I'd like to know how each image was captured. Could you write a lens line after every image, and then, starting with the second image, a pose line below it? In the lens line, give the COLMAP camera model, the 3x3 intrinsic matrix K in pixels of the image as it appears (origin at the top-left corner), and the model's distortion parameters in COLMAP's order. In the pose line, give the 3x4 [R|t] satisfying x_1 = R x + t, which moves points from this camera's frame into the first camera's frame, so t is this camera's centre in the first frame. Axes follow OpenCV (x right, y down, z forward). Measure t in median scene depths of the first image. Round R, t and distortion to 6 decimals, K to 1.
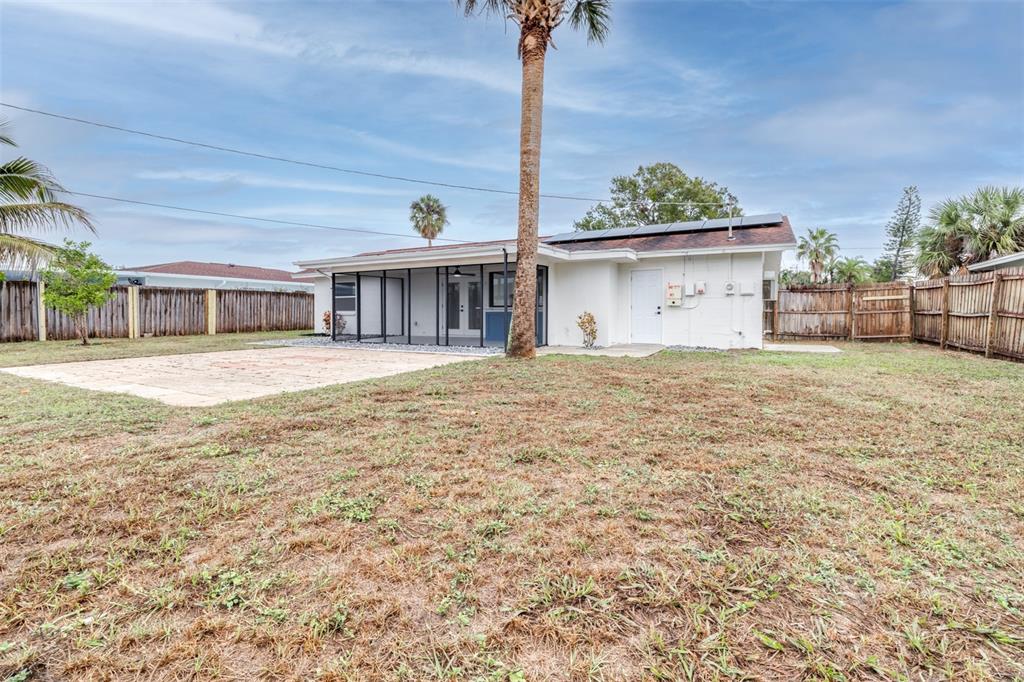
lens RADIAL K [[450.2, 0, 513.0], [0, 450.2, 311.1], [0, 0, 1]] dist [-0.000765, 0.000035]
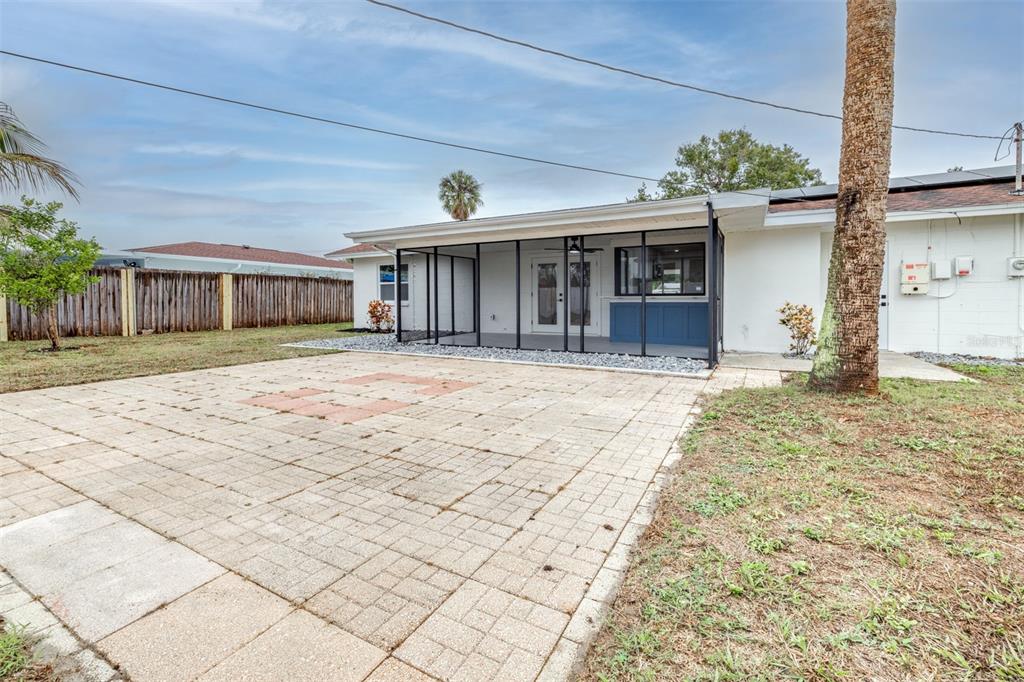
lens RADIAL K [[447.7, 0, 511.3], [0, 447.7, 304.3], [0, 0, 1]] dist [0.000242, 0.000087]
pose [[0.999981, 0.000476, -0.006069, -0.173762], [-0.000413, 0.999946, 0.010347, -0.001933], [0.006073, -0.010344, 0.999928, 0.225562]]
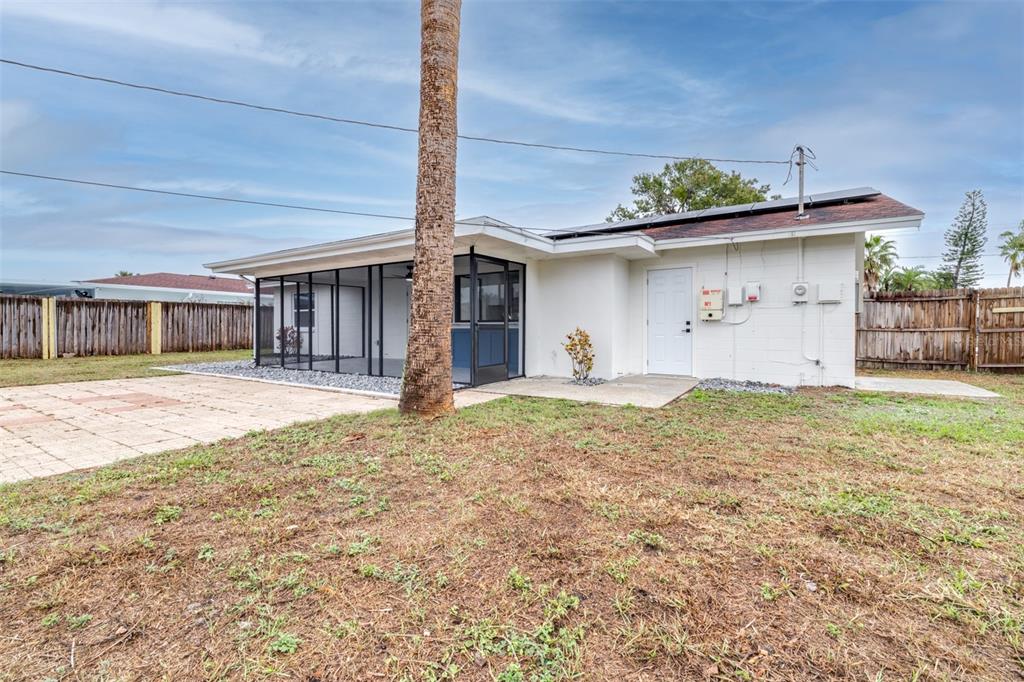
lens RADIAL K [[438.5, 0, 510.5], [0, 438.5, 324.4], [0, 0, 1]] dist [0.001339, -0.000962]
pose [[0.997378, 0.000937, -0.072367, 0.074405], [-0.001407, 0.999978, -0.006446, -0.000419], [0.072360, 0.006531, 0.997357, 0.227673]]
